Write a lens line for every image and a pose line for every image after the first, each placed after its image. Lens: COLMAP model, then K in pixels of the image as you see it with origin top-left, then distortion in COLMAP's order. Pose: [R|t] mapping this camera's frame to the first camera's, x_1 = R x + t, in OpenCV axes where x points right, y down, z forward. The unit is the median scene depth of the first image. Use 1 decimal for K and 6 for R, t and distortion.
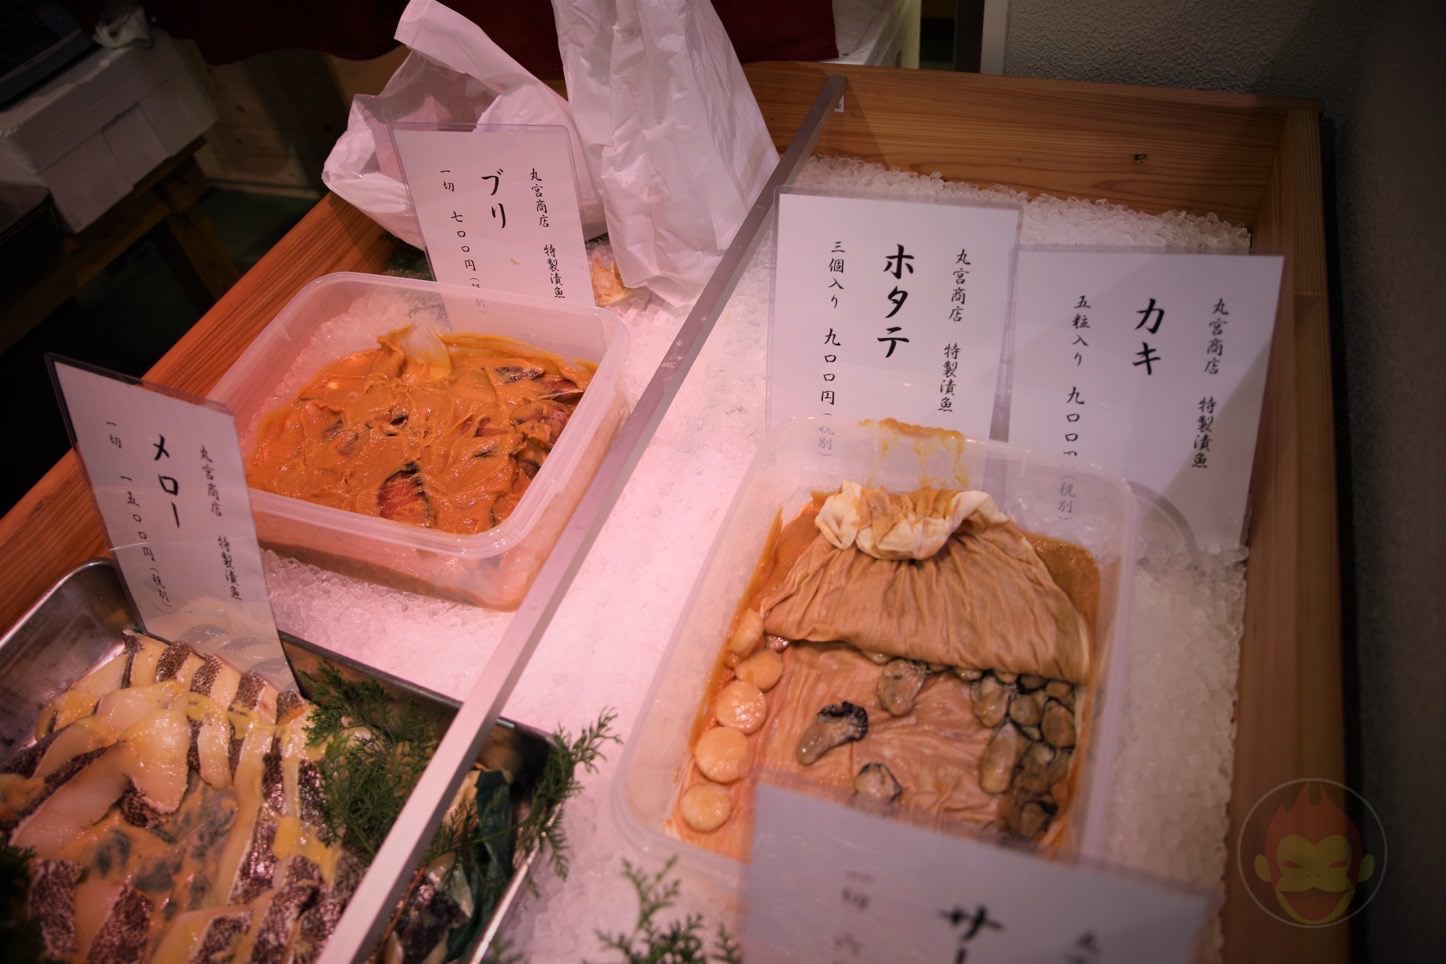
lens RADIAL K [[997.5, 0, 723.0], [0, 997.5, 482.0], [0, 0, 1]] dist [-0.134803, 0.094090]
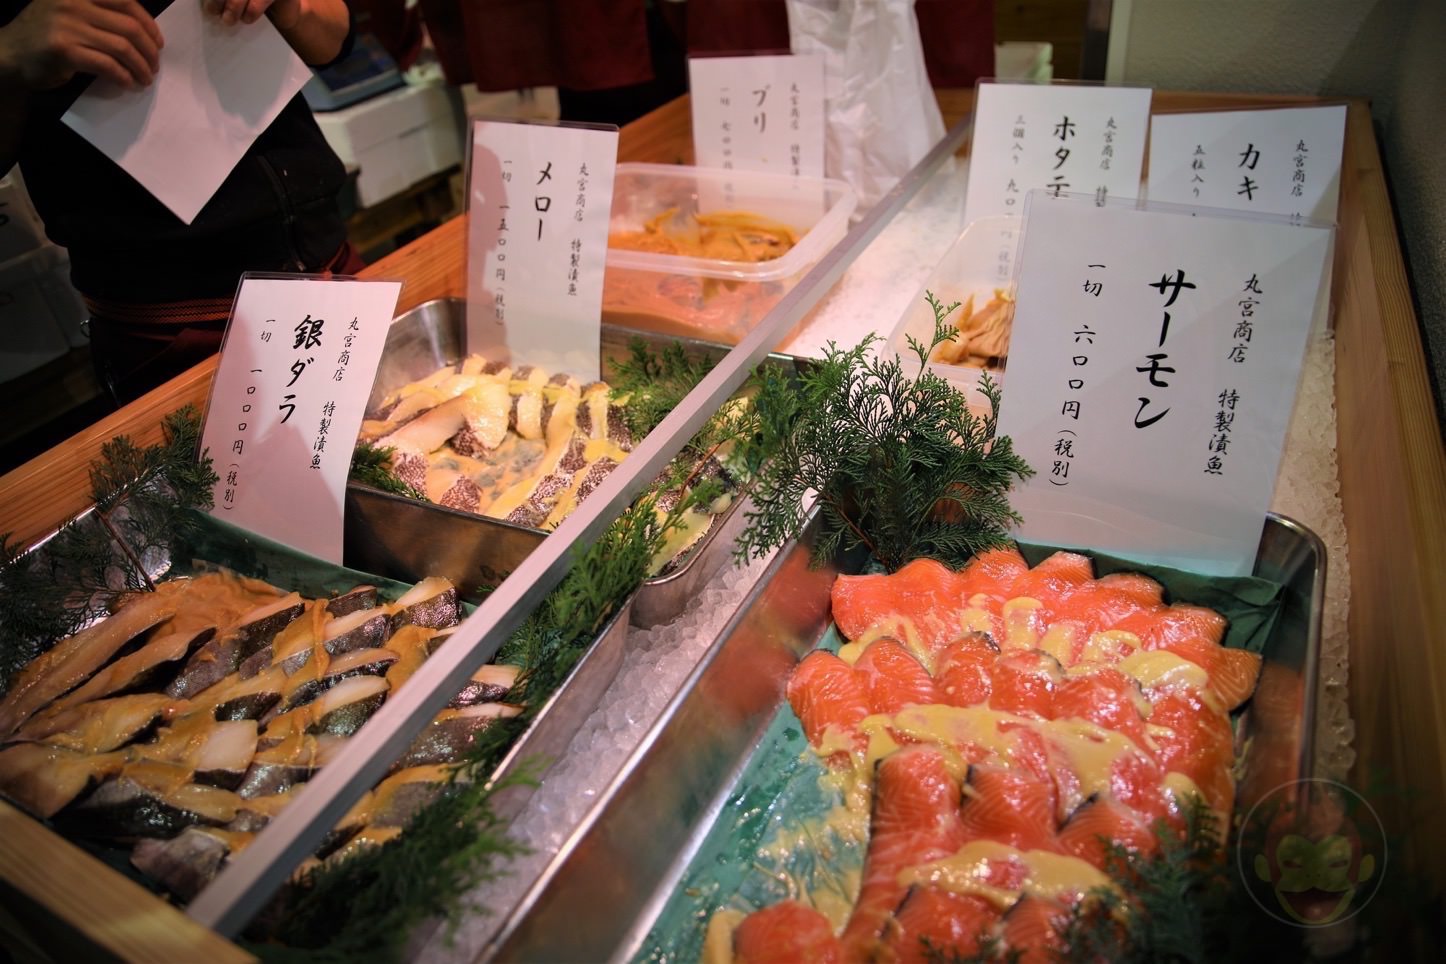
lens RADIAL K [[997.5, 0, 723.0], [0, 997.5, 482.0], [0, 0, 1]] dist [-0.134803, 0.094090]
pose [[0.994674, 0.080954, -0.063790, -0.181031], [-0.094375, 0.964151, -0.248005, 0.664835], [0.041426, 0.252705, 0.966656, -0.236952]]
